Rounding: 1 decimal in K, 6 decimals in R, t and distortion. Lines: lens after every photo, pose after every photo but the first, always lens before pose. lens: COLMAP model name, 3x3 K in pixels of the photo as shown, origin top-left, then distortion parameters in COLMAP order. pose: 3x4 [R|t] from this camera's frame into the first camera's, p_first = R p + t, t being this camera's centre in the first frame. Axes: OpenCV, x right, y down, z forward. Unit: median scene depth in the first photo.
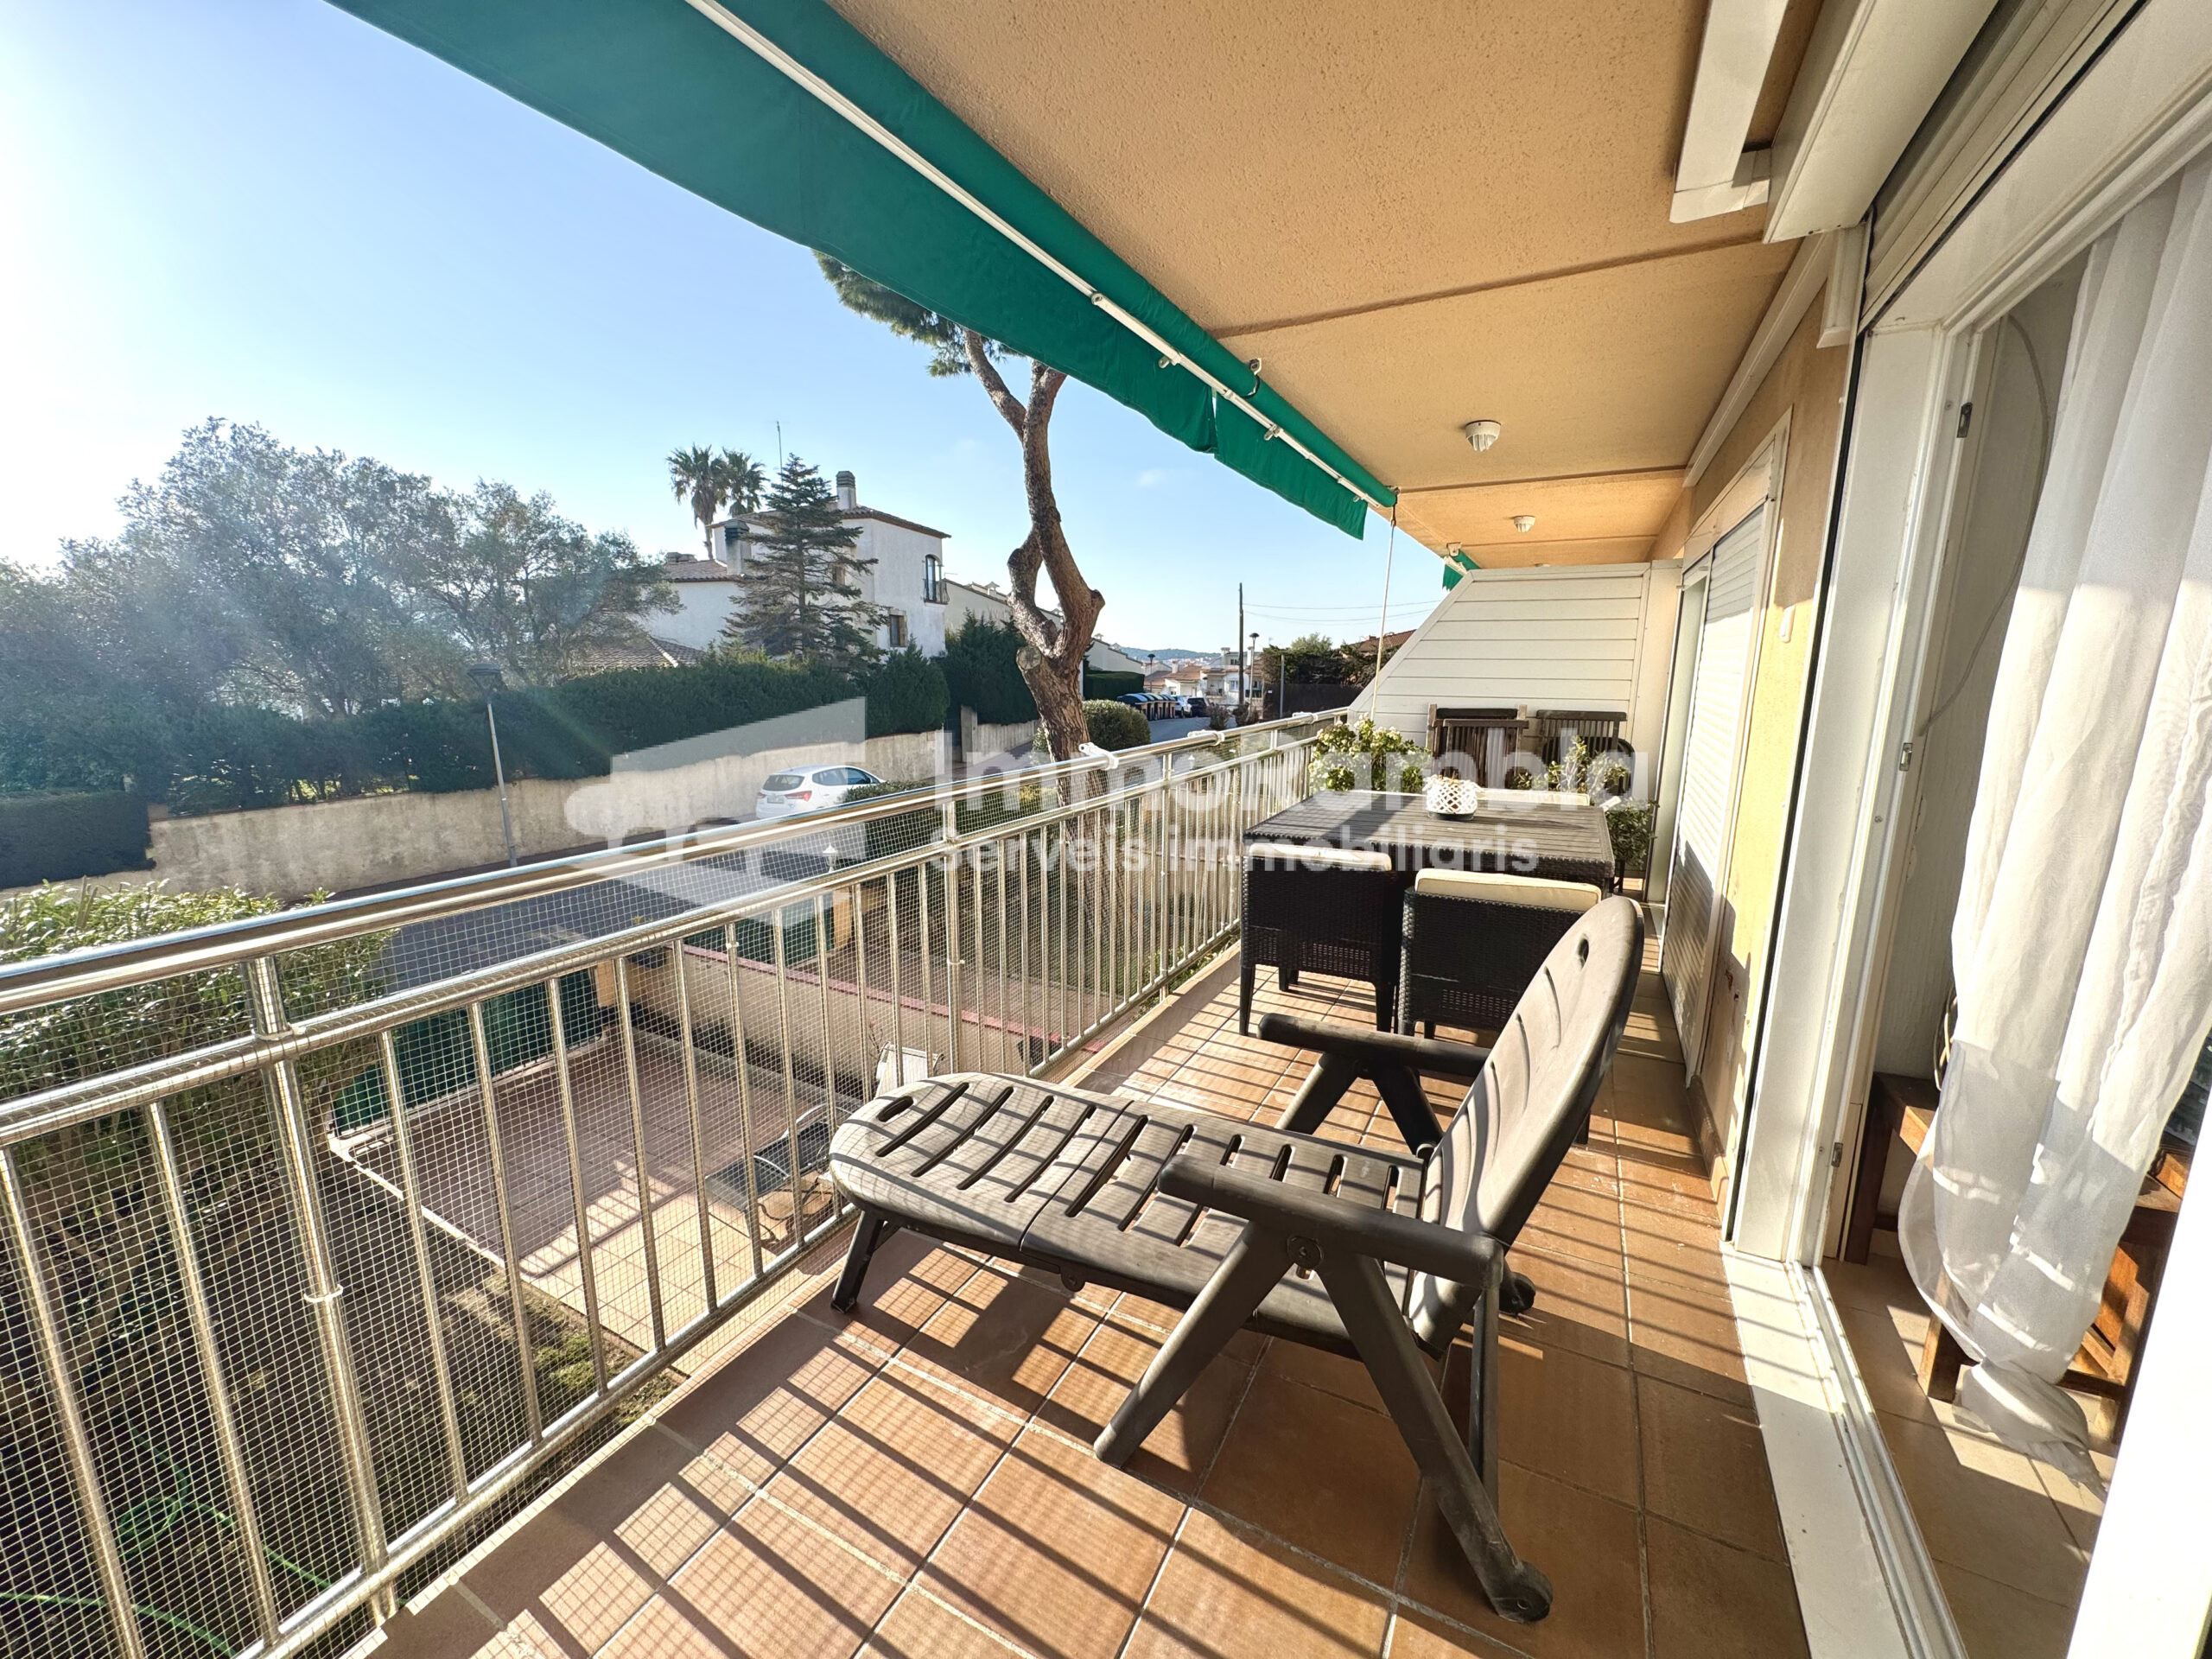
lens RADIAL K [[876.5, 0, 1106.8], [0, 876.5, 832.4], [0, 0, 1]] dist [0.000191, -0.000147]
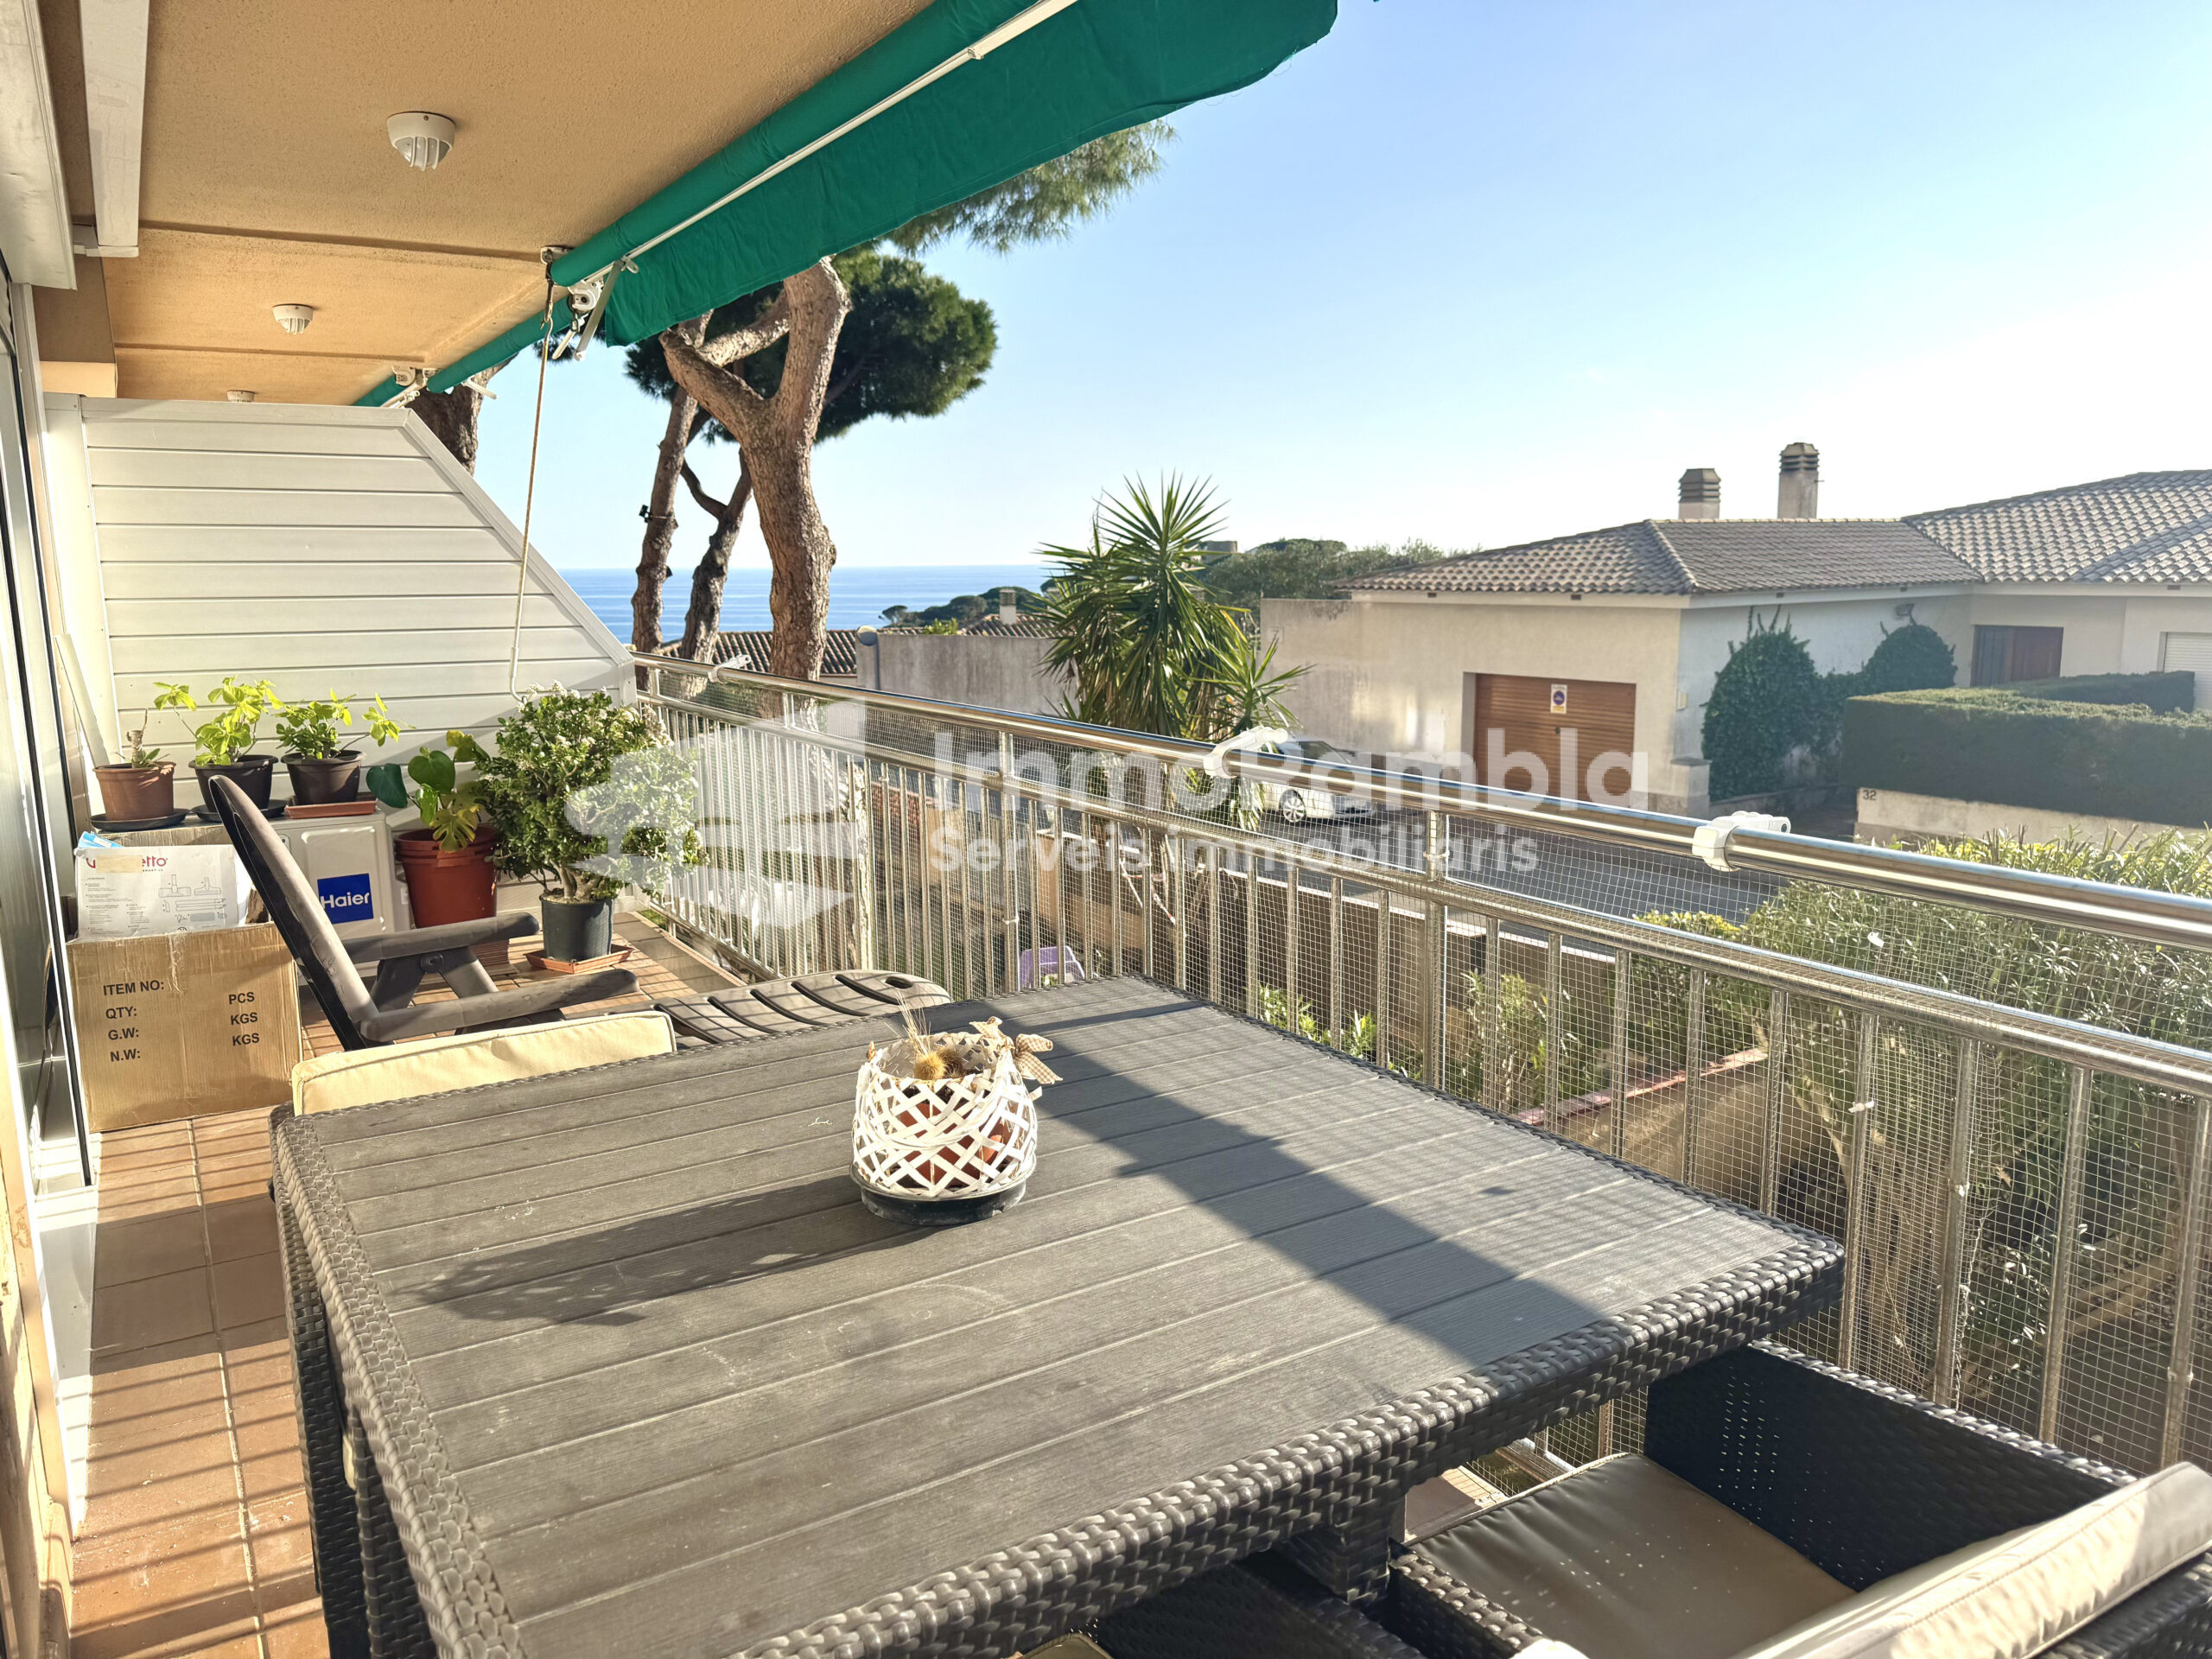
lens RADIAL K [[1554.3, 0, 1097.5], [0, 1554.3, 829.6], [0, 0, 1]] dist [0.142687, -0.278887]
pose [[-0.495384, 0.153316, -0.855038, 0.496472], [-0.152552, 0.953650, 0.259383, -0.158513], [0.855174, 0.258932, -0.449034, 0.805574]]
